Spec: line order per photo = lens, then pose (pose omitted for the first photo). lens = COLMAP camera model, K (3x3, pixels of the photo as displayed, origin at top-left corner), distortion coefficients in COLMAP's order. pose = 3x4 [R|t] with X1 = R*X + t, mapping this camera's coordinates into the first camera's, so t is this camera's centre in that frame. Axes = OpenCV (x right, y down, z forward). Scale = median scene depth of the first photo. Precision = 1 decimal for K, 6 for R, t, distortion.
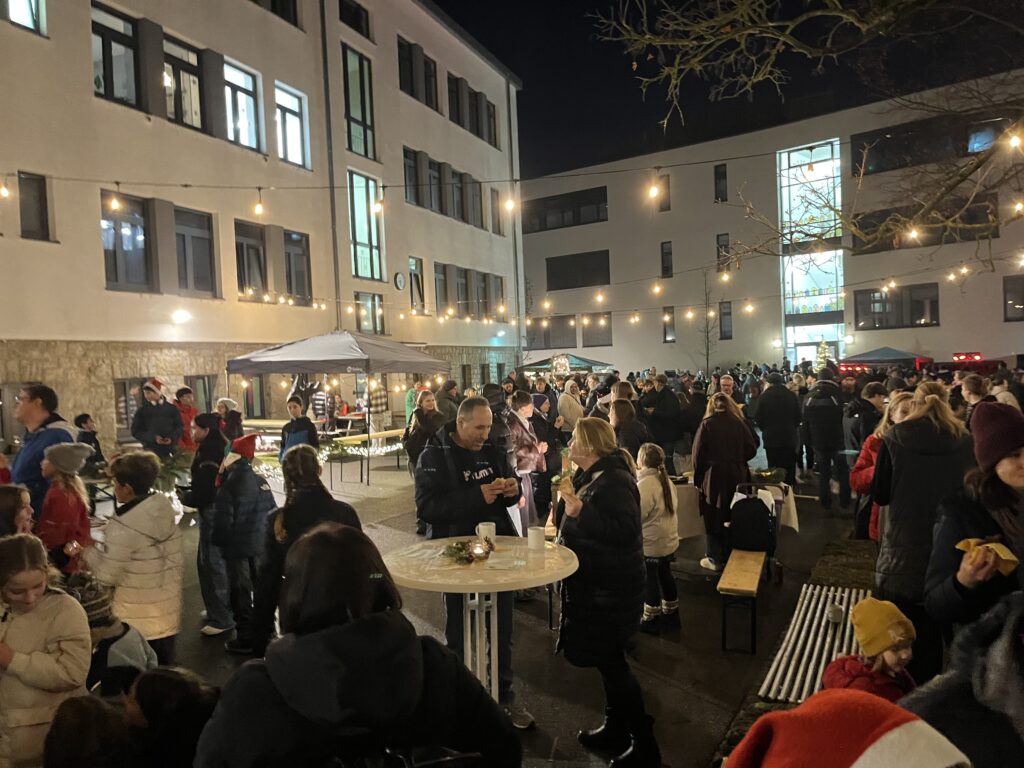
lens RADIAL K [[778.6, 0, 512.0], [0, 778.6, 384.0], [0, 0, 1]] dist [0.043170, -0.005819]
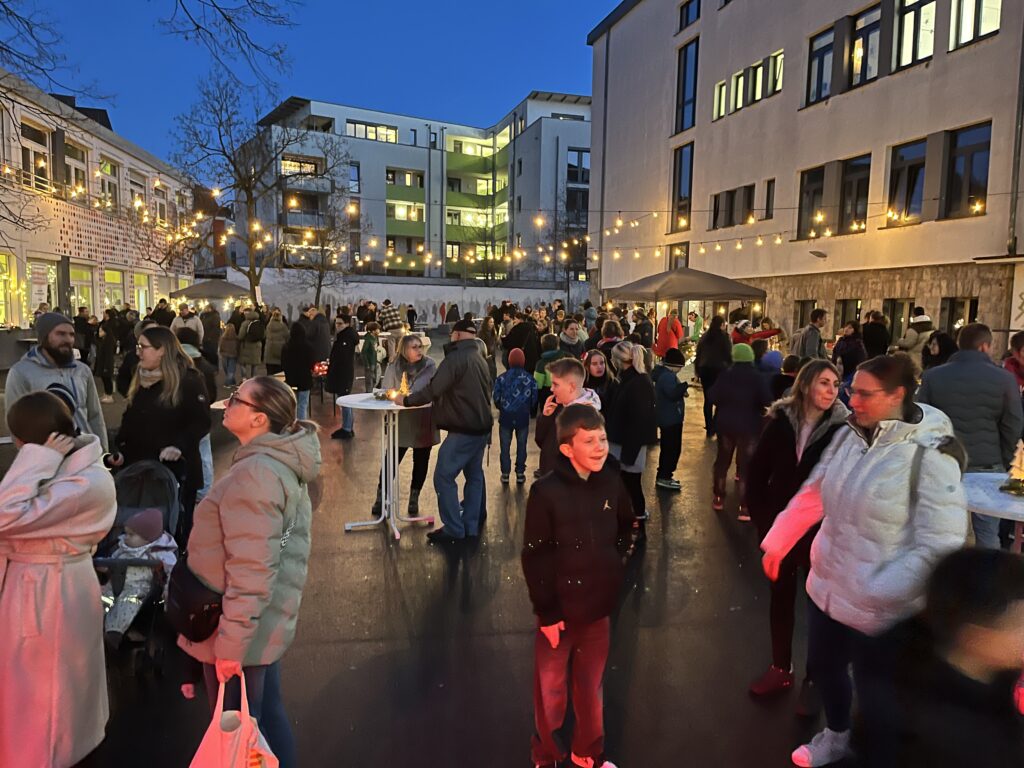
lens RADIAL K [[753.9, 0, 512.0], [0, 753.9, 384.0], [0, 0, 1]] dist [0.044689, -0.084819]
pose [[-0.797122, 0.082053, -0.598218, 0.647480], [-0.002055, 0.990350, 0.138576, -0.039263], [0.603815, 0.111691, -0.789261, 1.492635]]
